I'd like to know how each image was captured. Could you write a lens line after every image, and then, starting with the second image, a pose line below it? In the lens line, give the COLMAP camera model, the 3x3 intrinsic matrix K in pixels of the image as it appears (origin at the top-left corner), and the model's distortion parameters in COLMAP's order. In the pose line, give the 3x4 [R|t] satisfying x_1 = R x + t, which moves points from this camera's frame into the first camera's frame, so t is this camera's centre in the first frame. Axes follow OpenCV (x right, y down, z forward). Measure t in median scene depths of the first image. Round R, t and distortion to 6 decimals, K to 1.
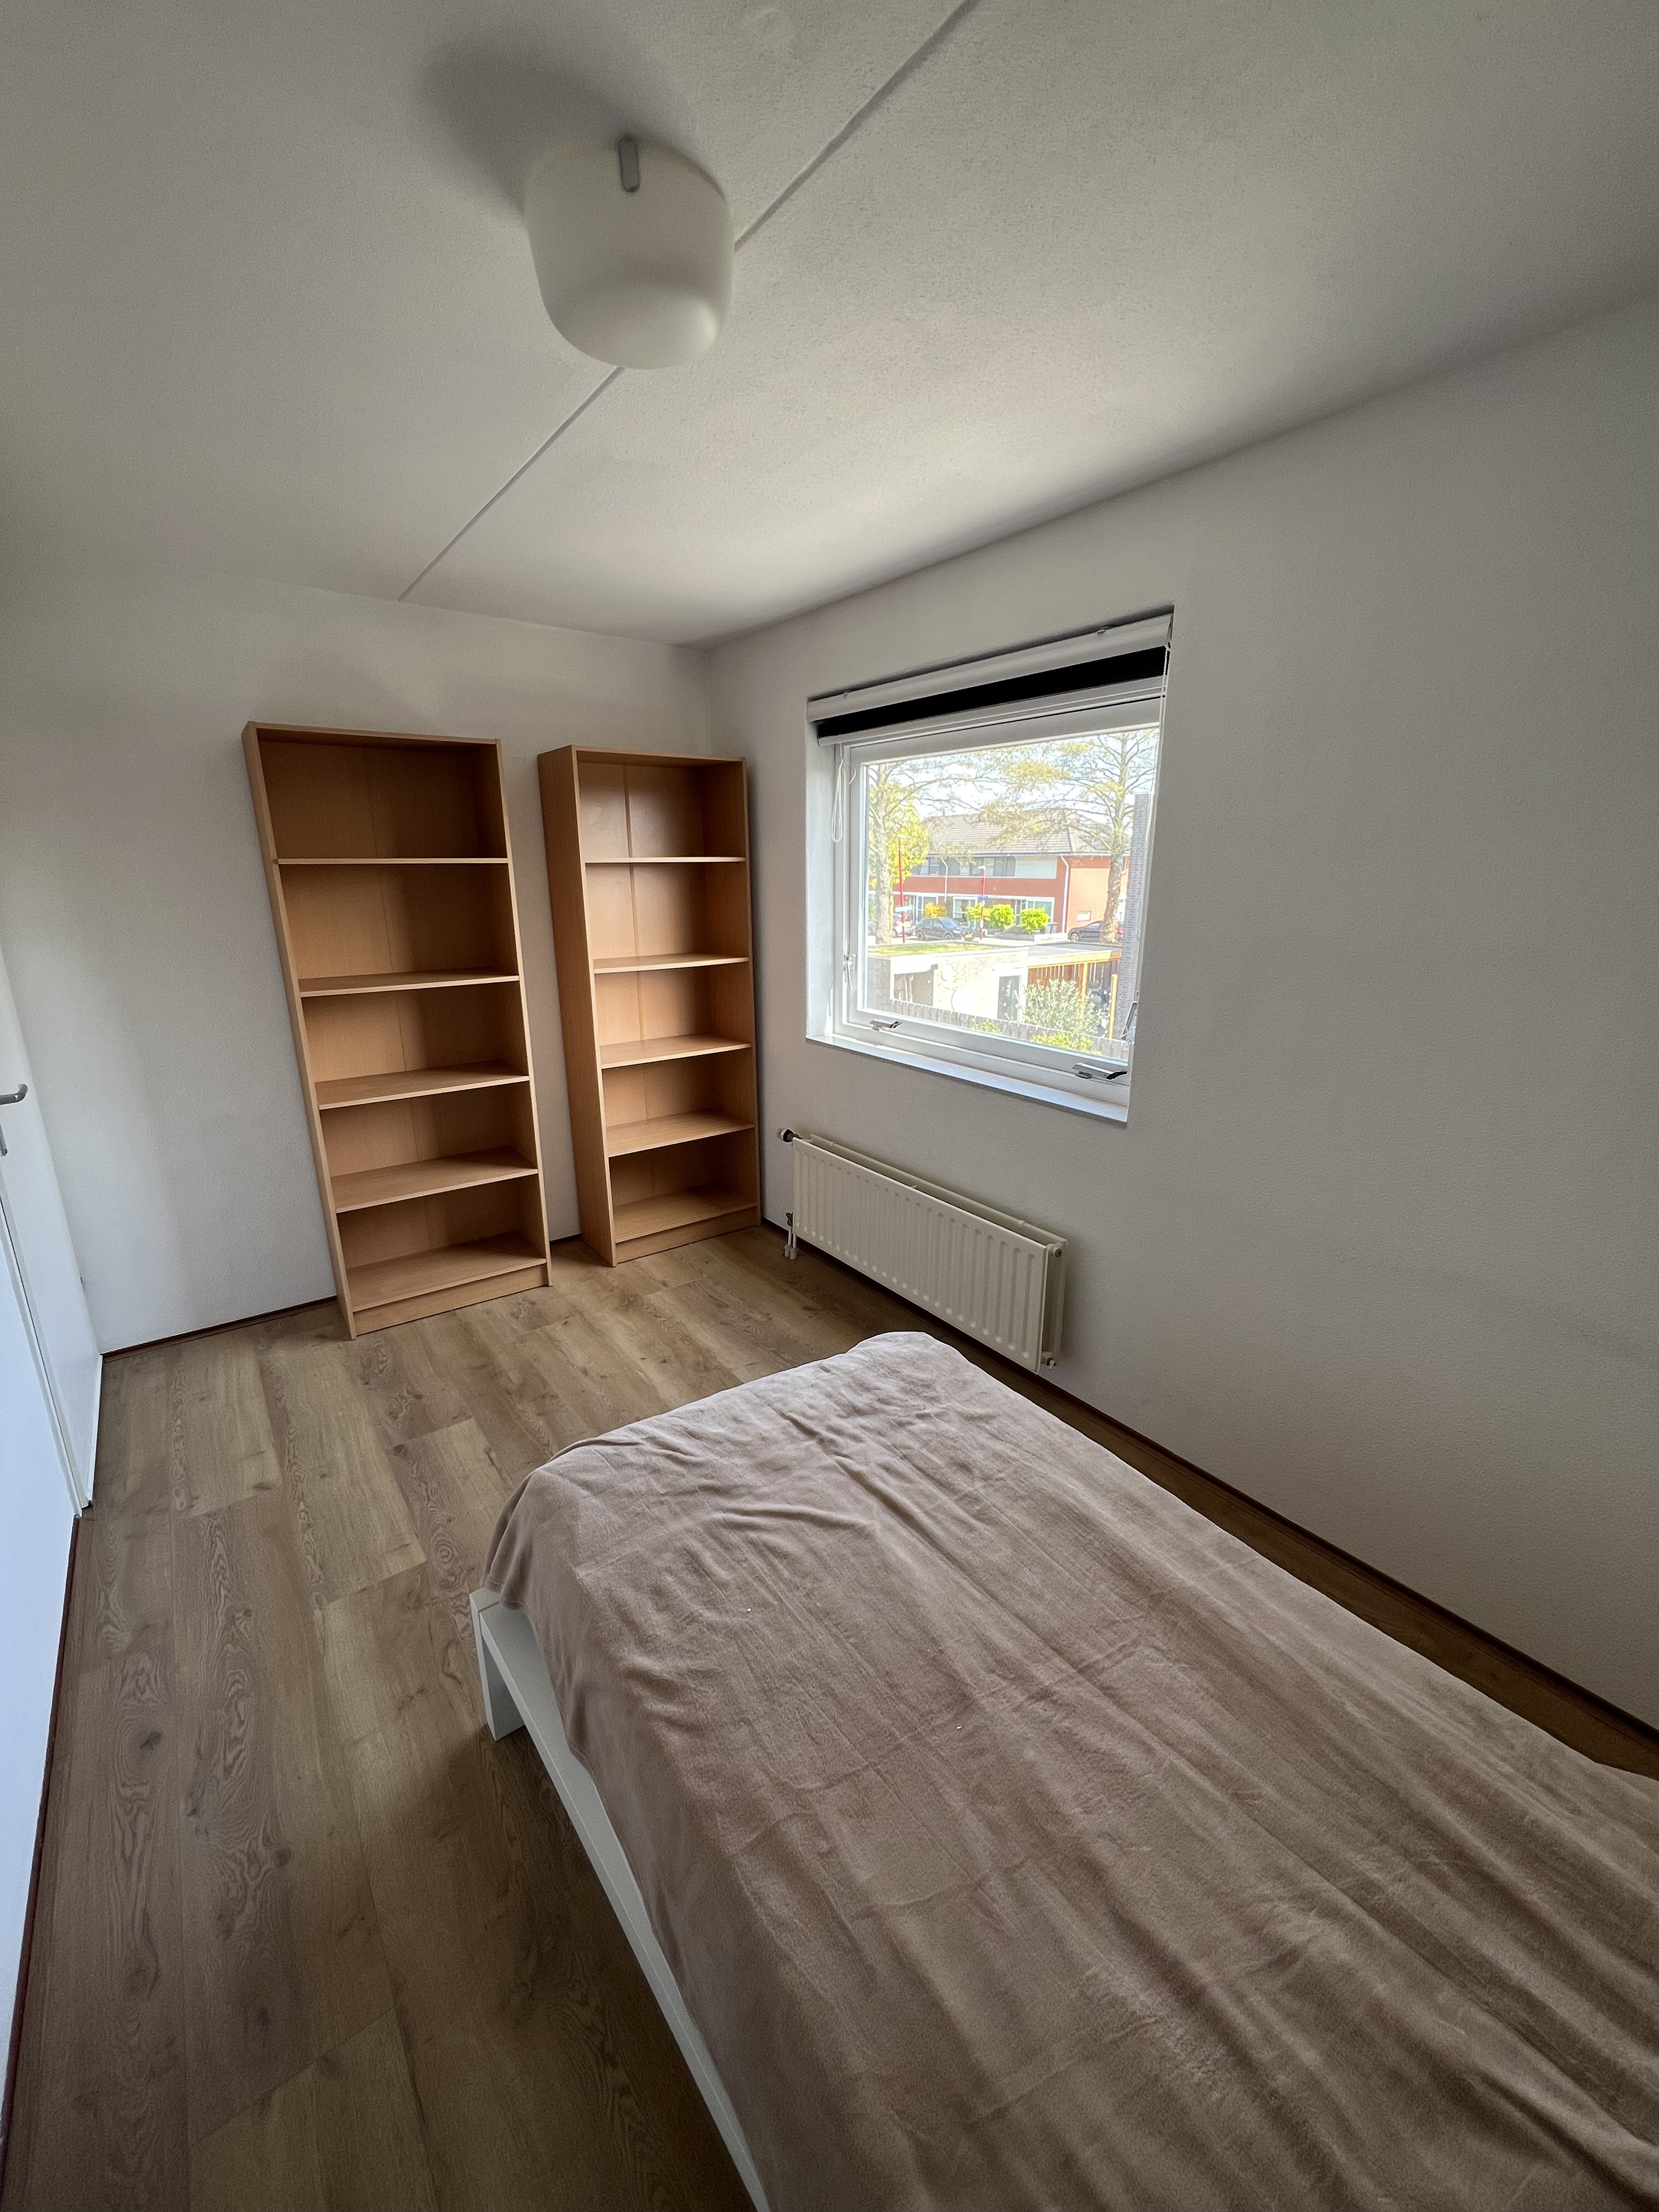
lens RADIAL K [[884.5, 0, 828.6], [0, 884.5, 1103.9], [0, 0, 1]] dist [0.001451, 0.000362]
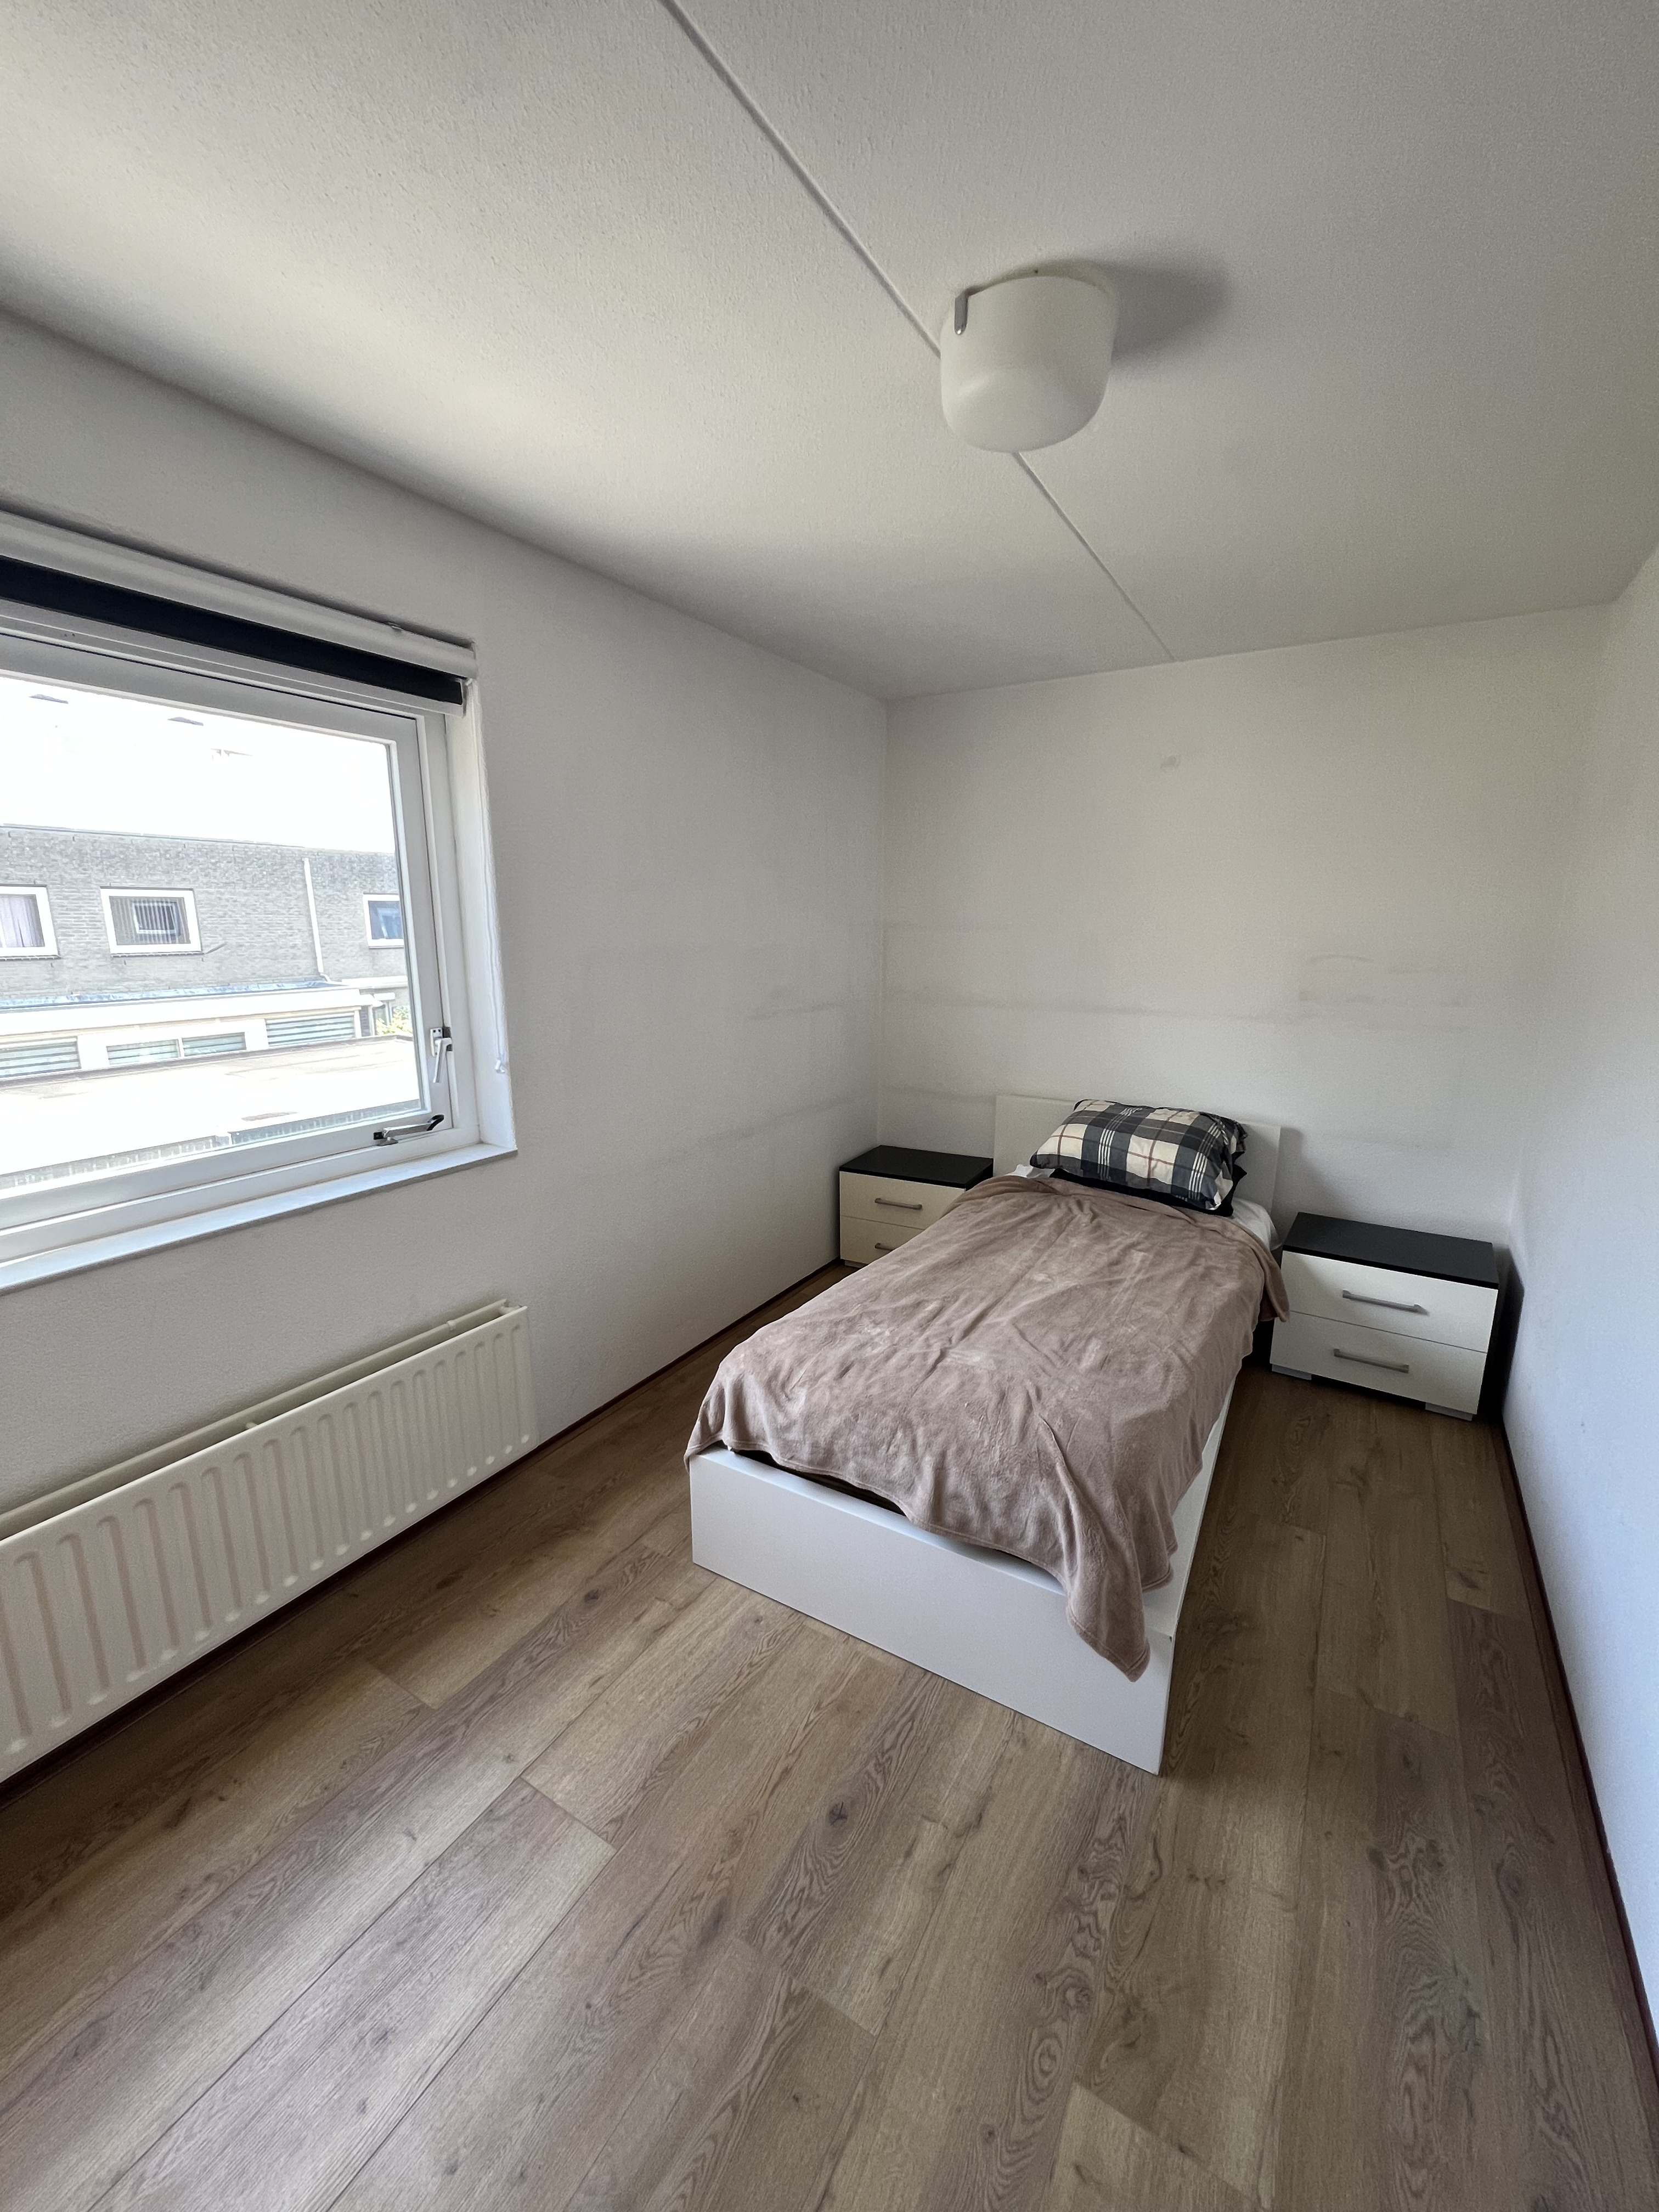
lens RADIAL K [[826.6, 0, 841.1], [0, 826.6, 1102.1], [0, 0, 1]] dist [-0.000575, -0.000254]
pose [[-0.362639, -0.209300, 0.908122, -0.847915], [0.240049, 0.920593, 0.308033, -0.305051], [-0.900483, 0.329698, -0.283601, 1.216257]]
